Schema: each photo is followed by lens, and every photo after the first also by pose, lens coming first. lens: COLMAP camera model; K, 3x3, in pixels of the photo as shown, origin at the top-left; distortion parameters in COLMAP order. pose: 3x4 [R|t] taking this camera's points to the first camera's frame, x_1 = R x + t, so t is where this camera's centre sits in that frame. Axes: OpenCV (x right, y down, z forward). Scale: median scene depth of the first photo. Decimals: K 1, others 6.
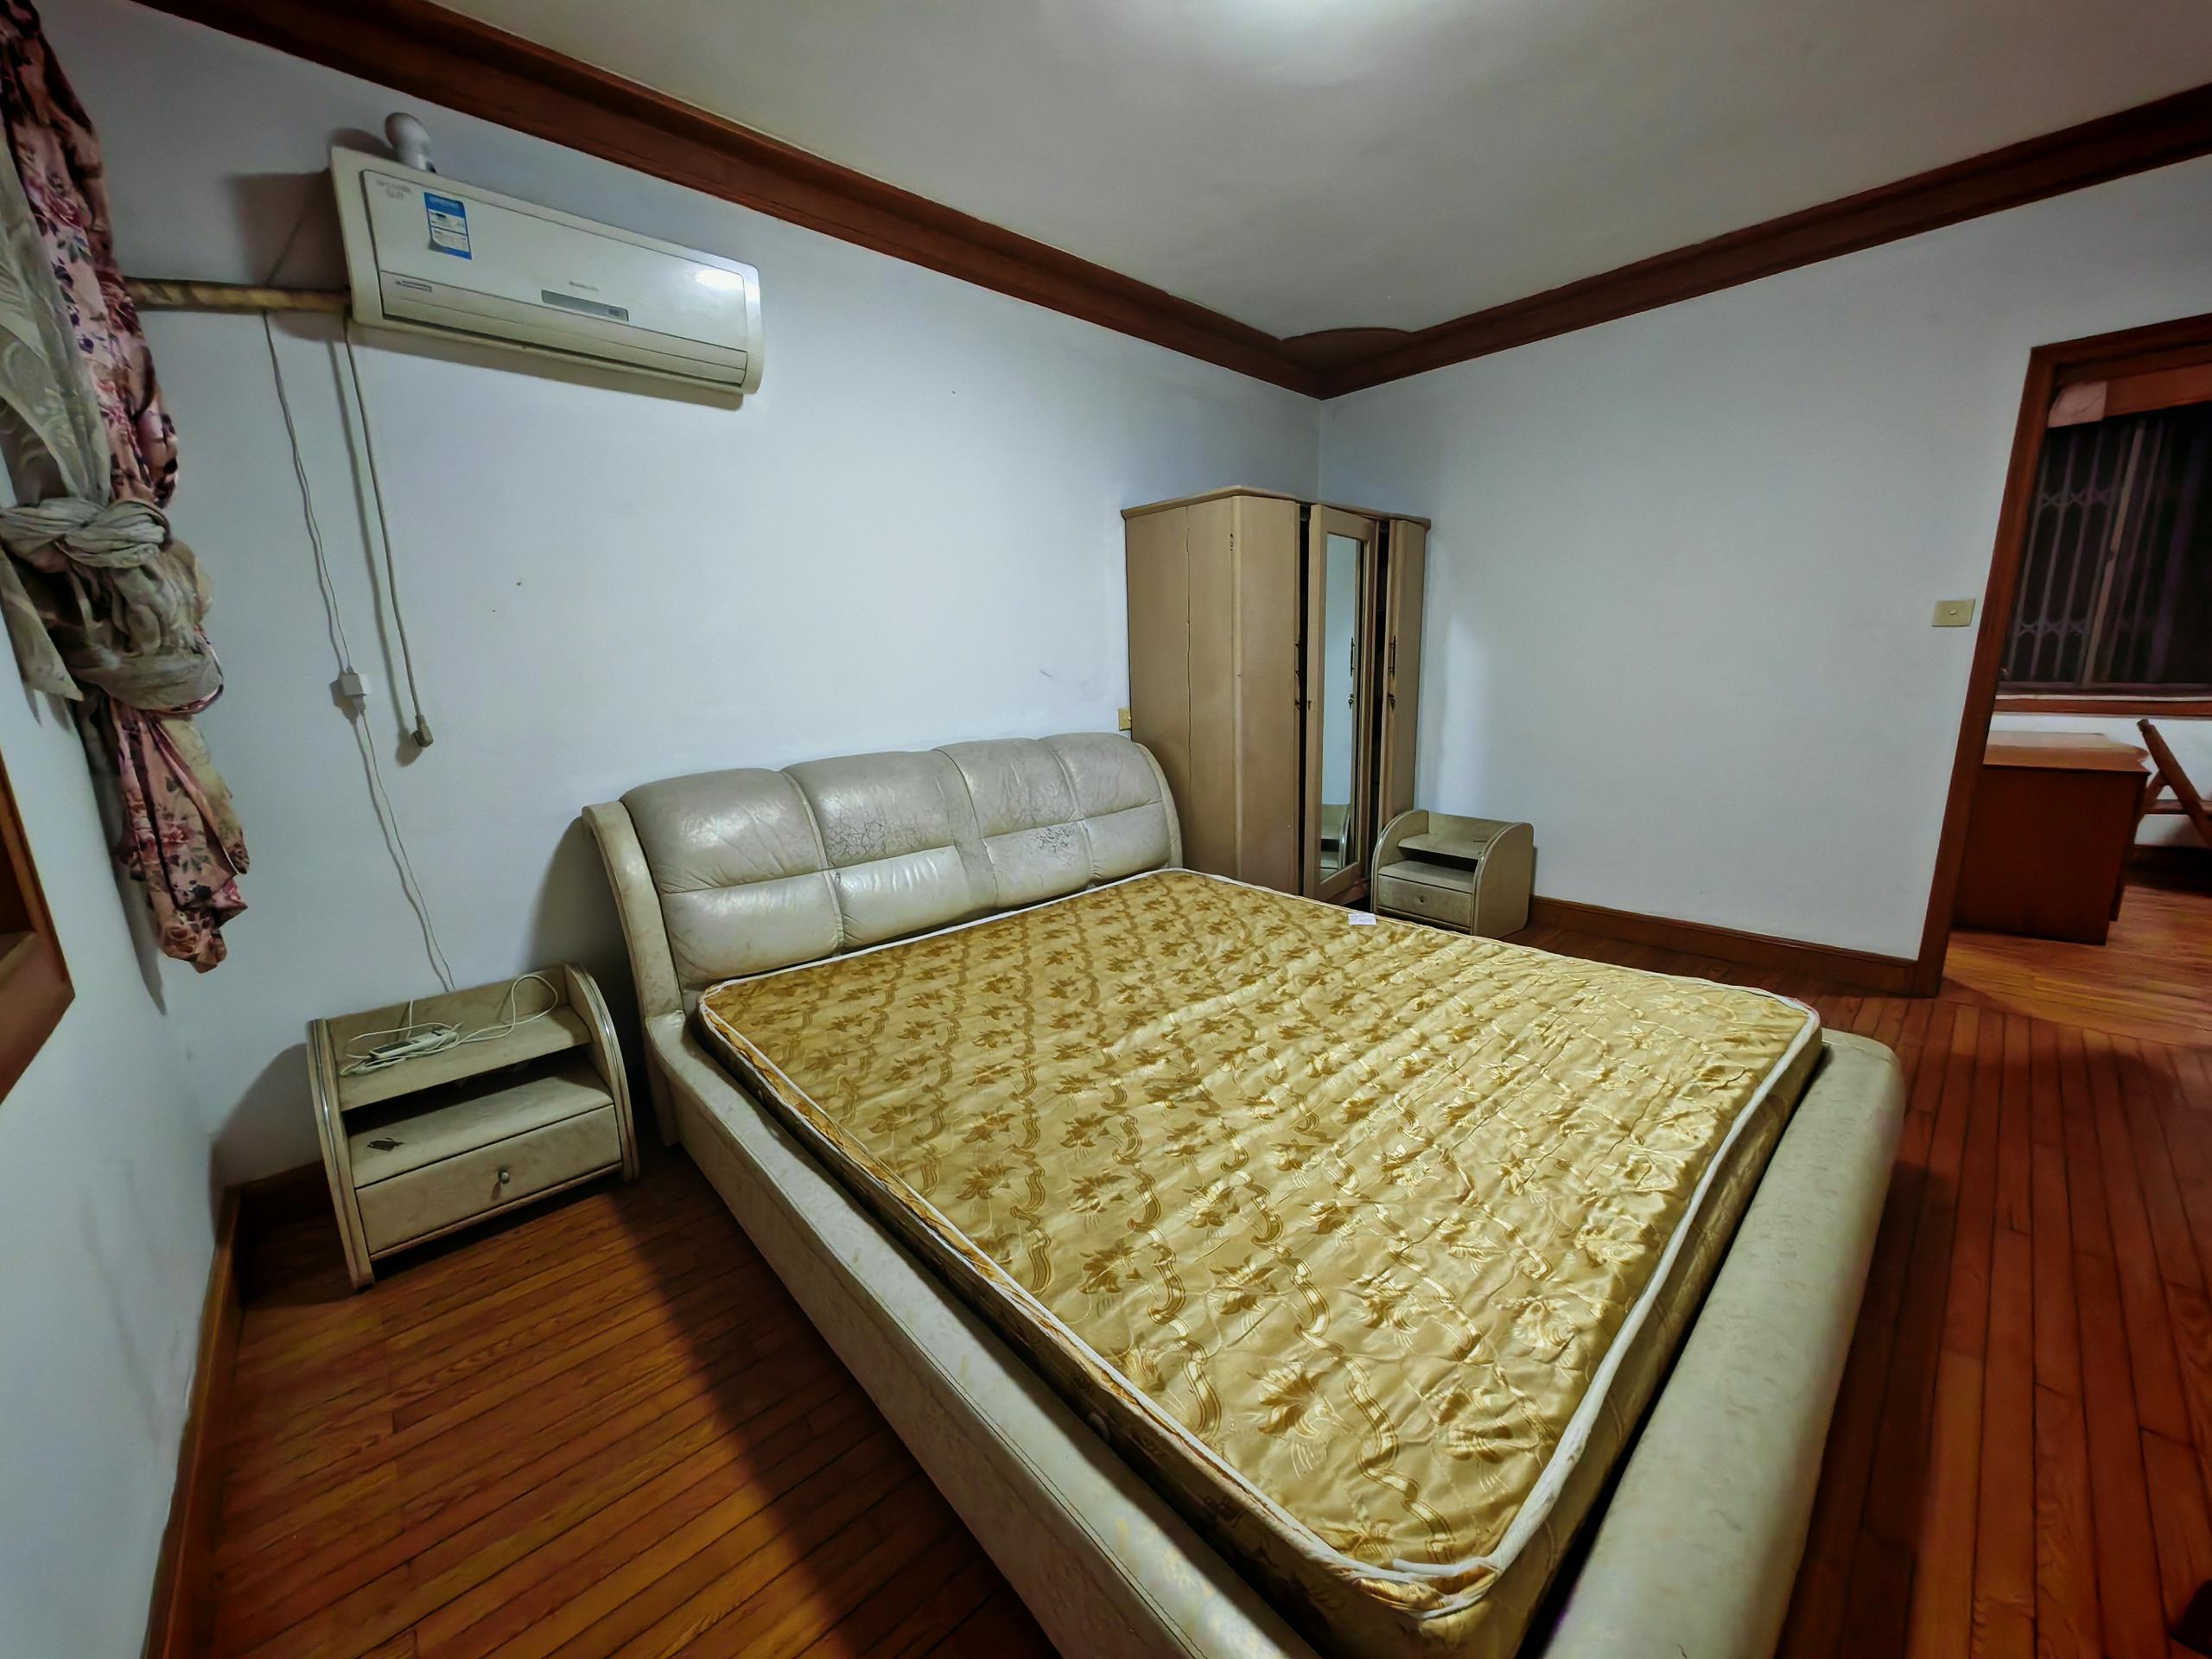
lens RADIAL K [[833.9, 0, 1103.4], [0, 833.9, 825.3], [0, 0, 1]] dist [-0.000725, -0.000020]
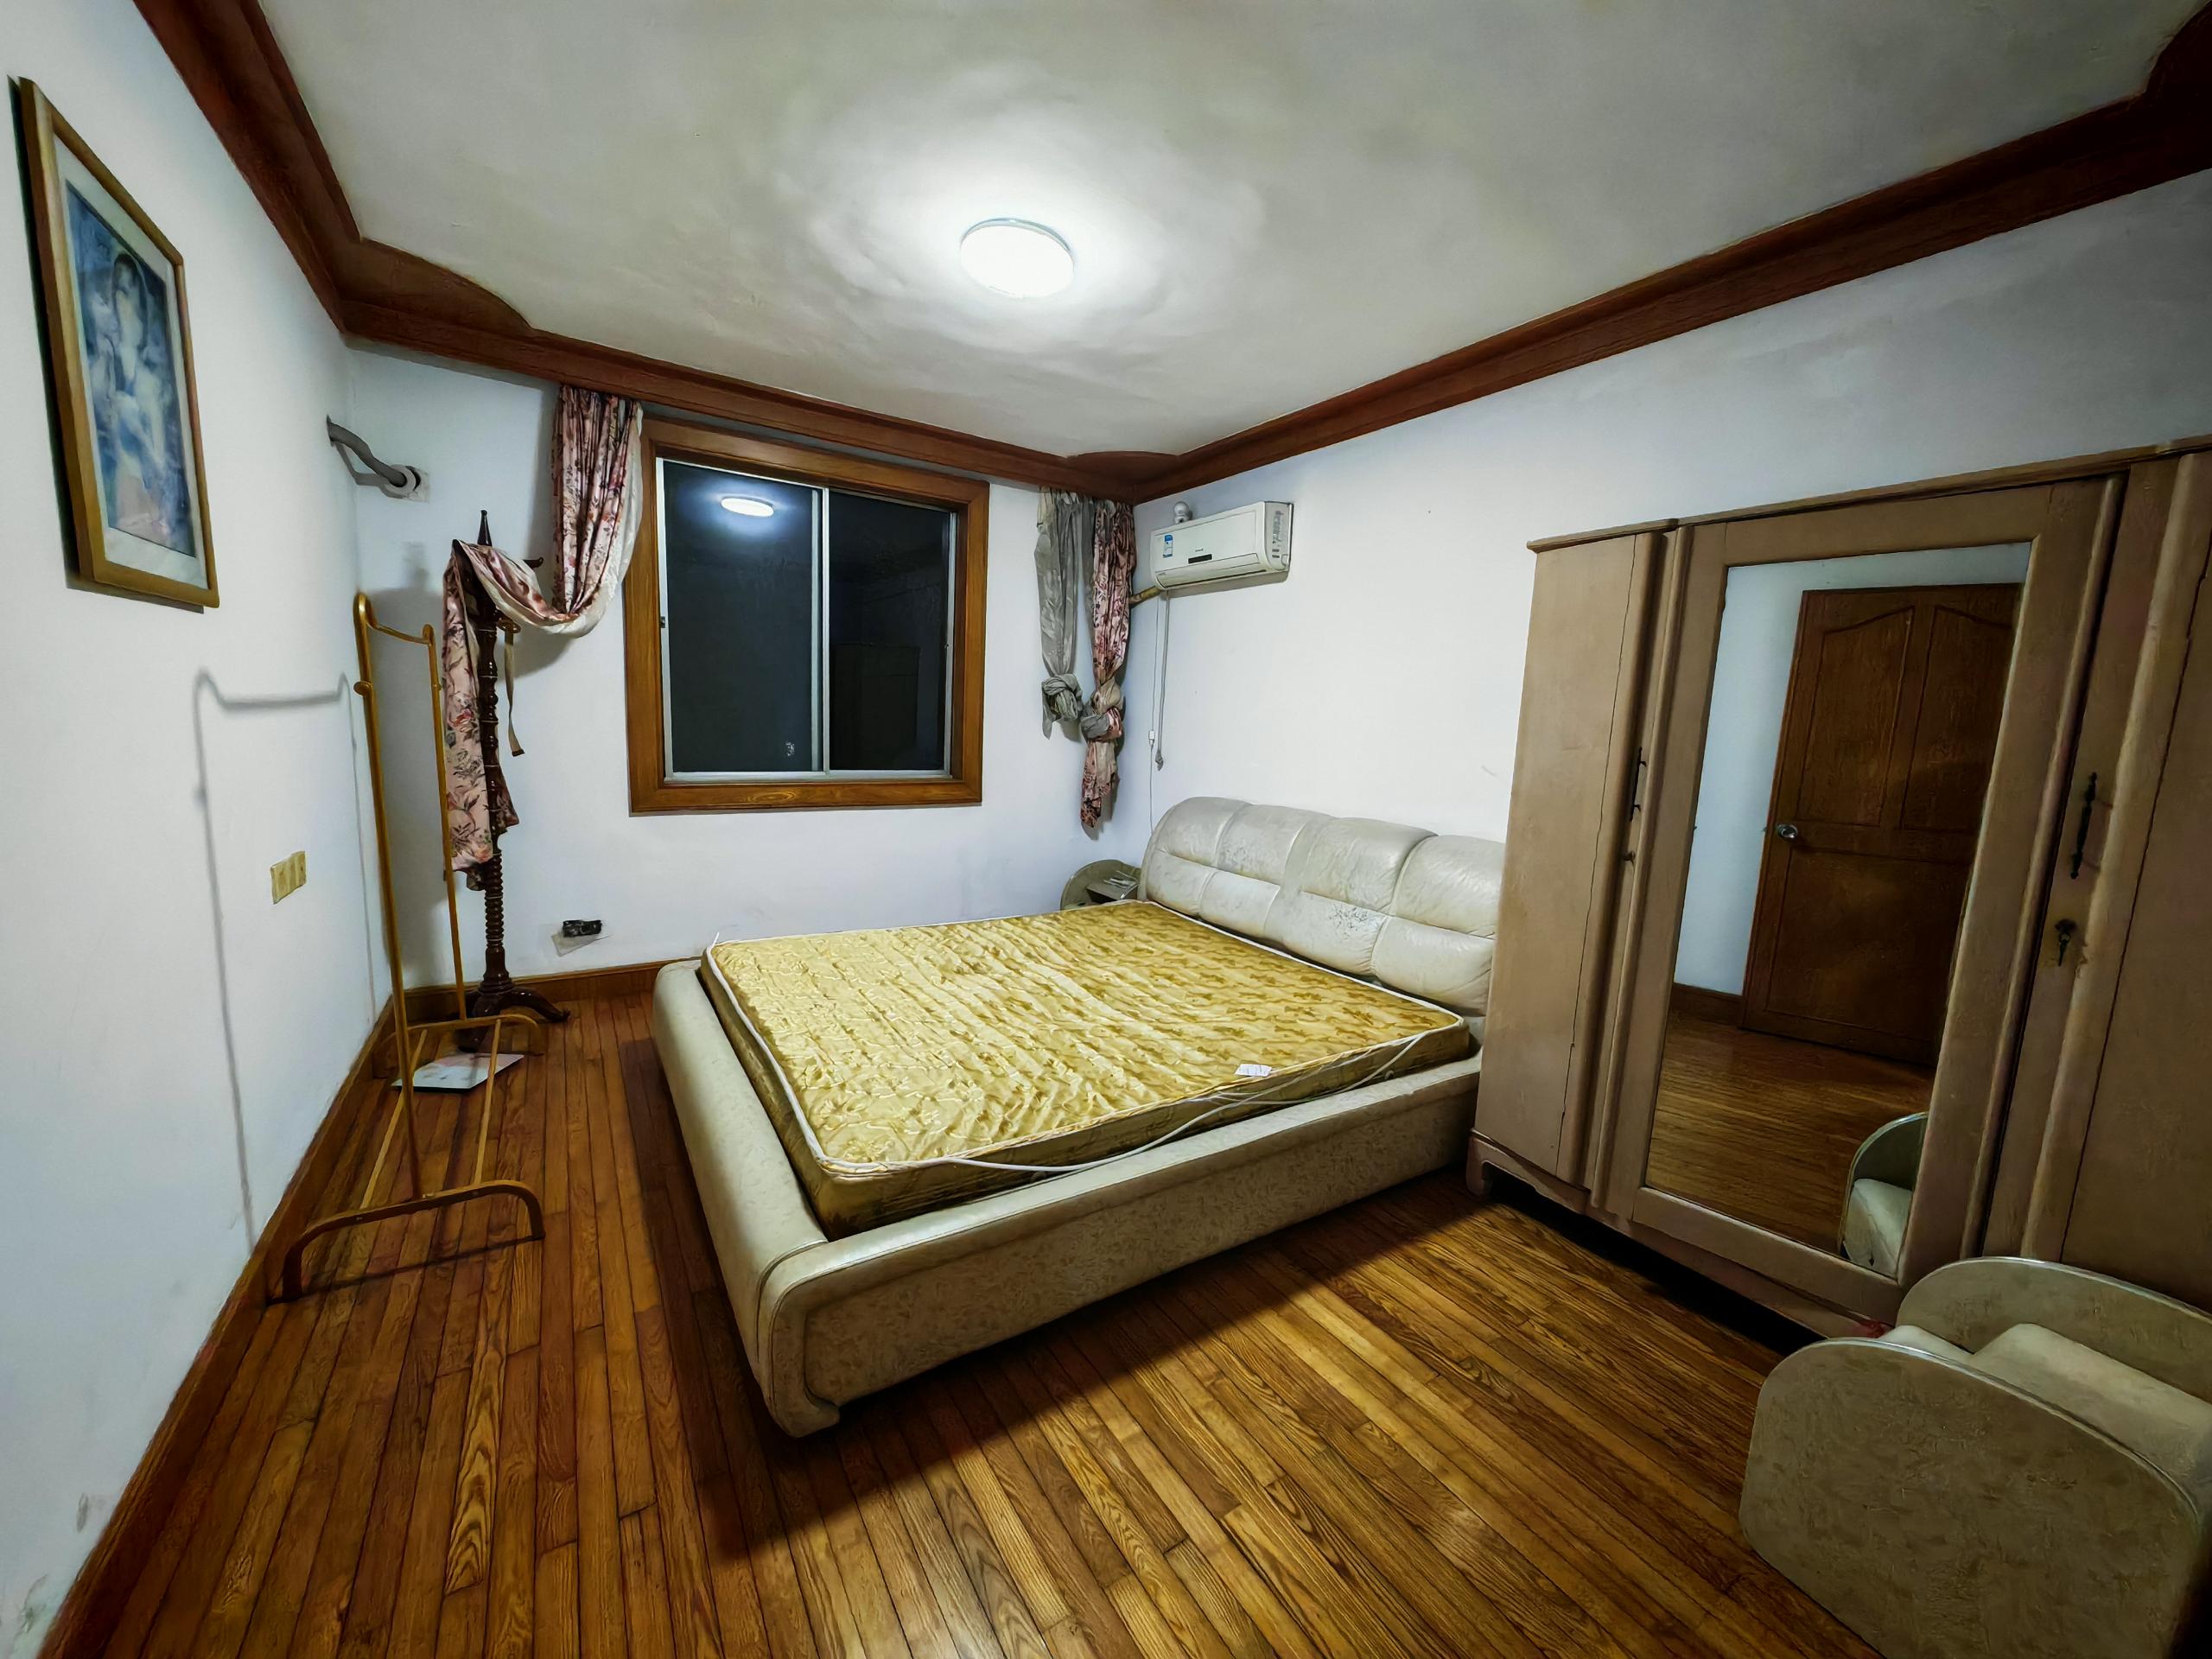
lens RADIAL K [[833.9, 0, 1100.5], [0, 833.9, 830.6], [0, 0, 1]] dist [-0.000725, -0.000020]
pose [[-0.178979, 0.153439, -0.971814, 1.201437], [-0.227010, 0.954670, 0.192540, -0.263944], [0.957305, 0.255072, -0.136033, 0.974647]]
